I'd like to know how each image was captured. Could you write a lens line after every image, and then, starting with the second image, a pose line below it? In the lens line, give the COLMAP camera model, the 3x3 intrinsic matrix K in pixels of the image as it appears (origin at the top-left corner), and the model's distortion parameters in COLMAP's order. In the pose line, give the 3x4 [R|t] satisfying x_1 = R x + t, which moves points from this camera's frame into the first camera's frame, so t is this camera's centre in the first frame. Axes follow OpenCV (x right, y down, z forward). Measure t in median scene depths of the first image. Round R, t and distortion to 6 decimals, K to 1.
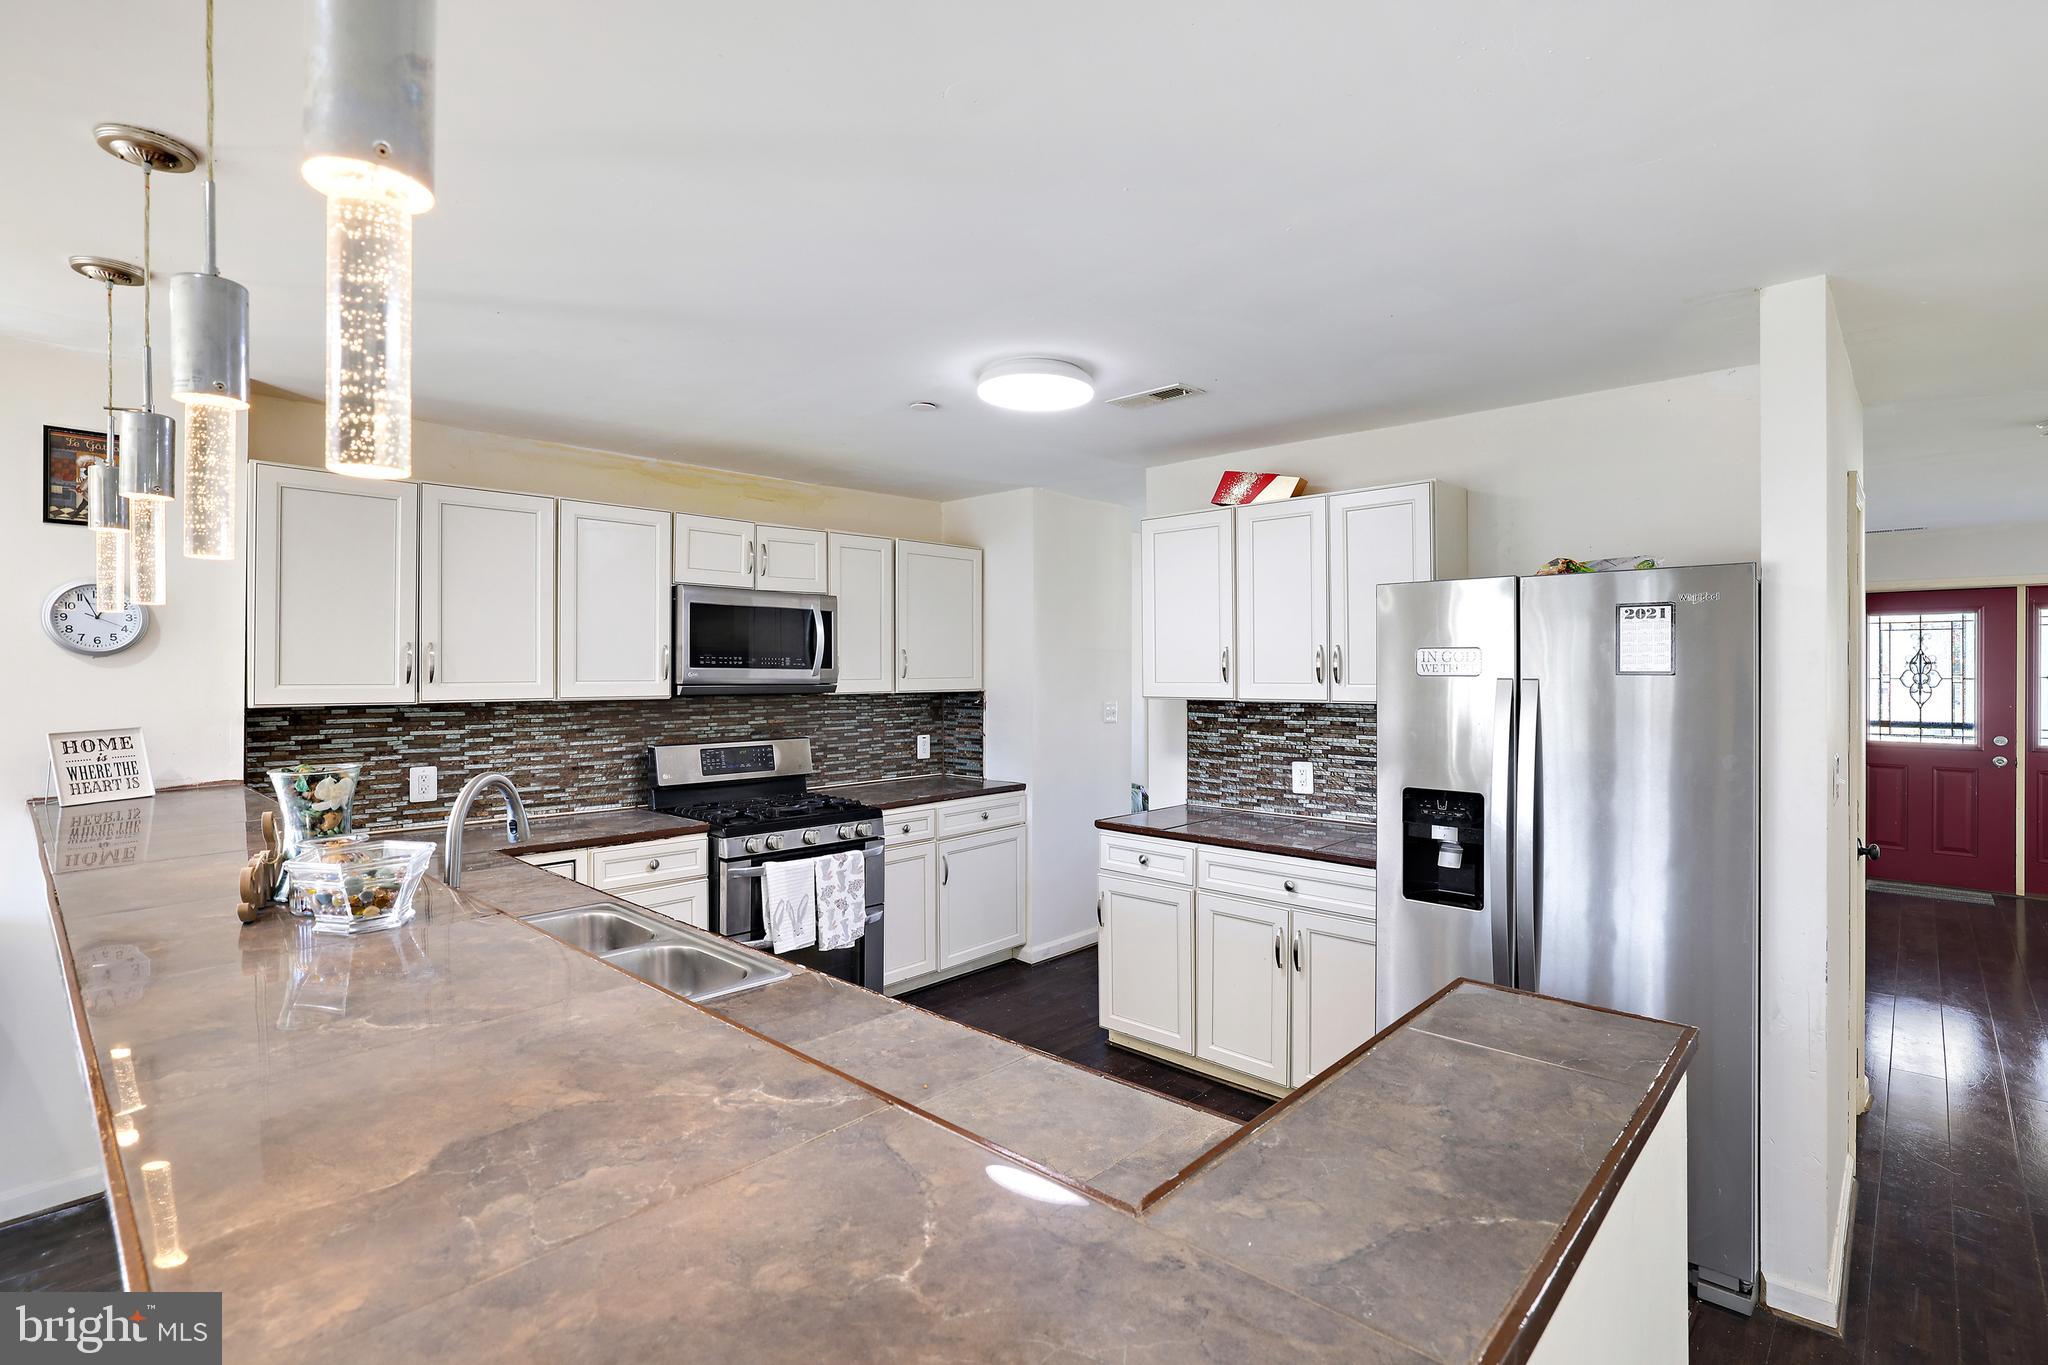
lens RADIAL K [[989.2, 0, 997.5], [0, 989.2, 674.3], [0, 0, 1]] dist [0.005479, 0.002982]
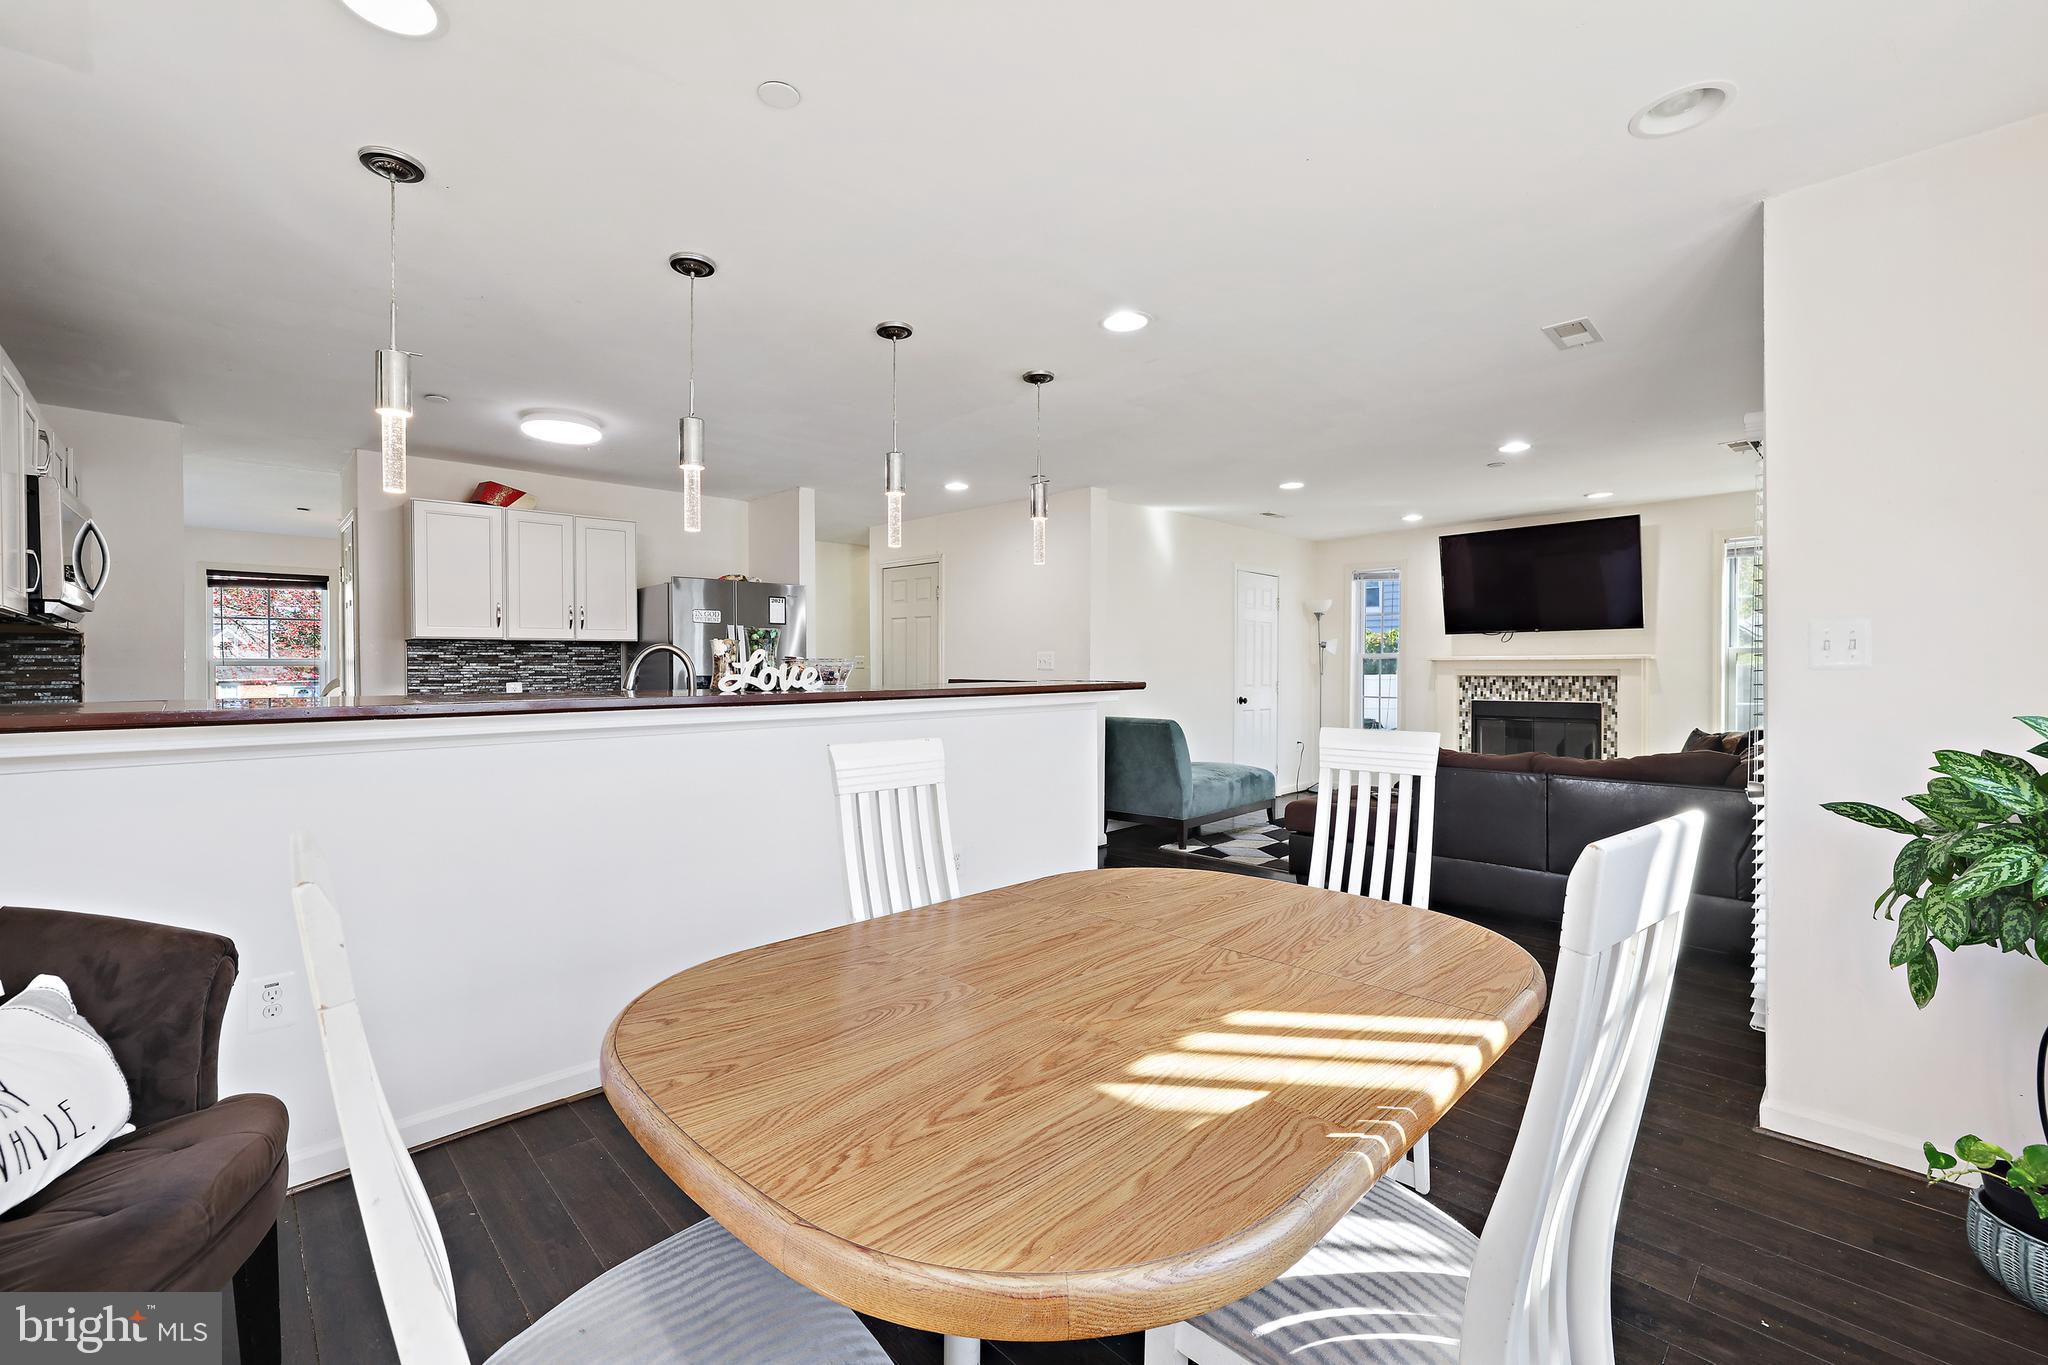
lens RADIAL K [[893.6, 0, 1045.7], [0, 893.6, 686.3], [0, 0, 1]] dist [-0.037096, 0.006371]
pose [[-0.013861, -0.021179, 0.999680, -1.029985], [0.007609, 0.999744, 0.021285, 0.070861], [-0.999875, 0.007902, -0.013697, 0.204442]]
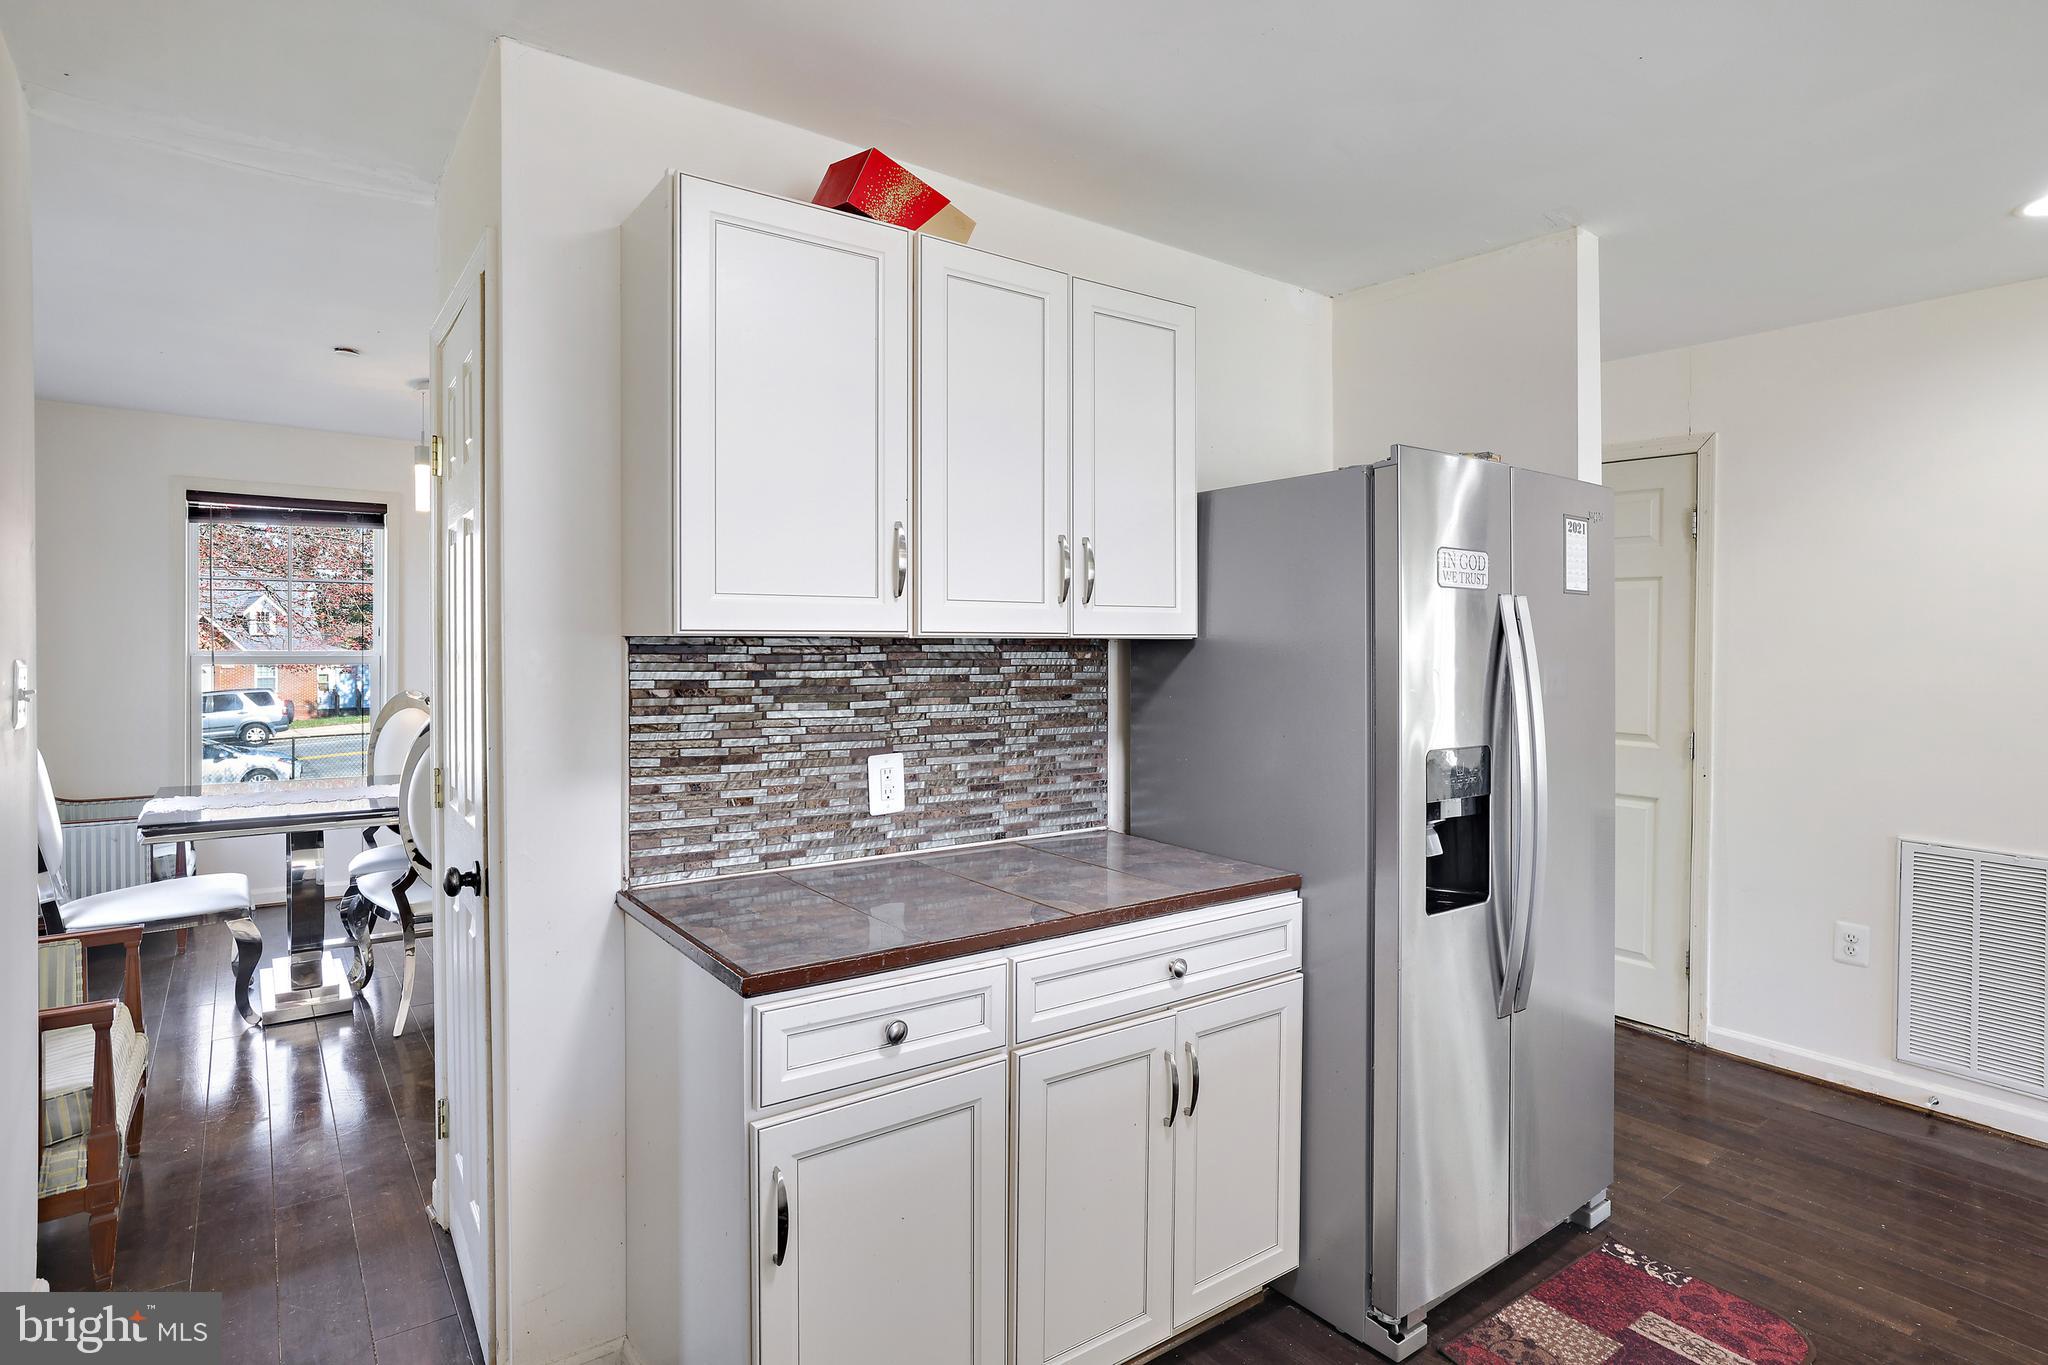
lens RADIAL K [[1106.3, 0, 1013.4], [0, 1106.3, 666.1], [0, 0, 1]] dist [-0.008891, -0.000193]
pose [[0.147660, -0.017815, 0.988878, -0.266036], [-0.002842, 0.999826, 0.018437, 0.029214], [-0.989034, -0.005532, 0.147584, 0.829652]]
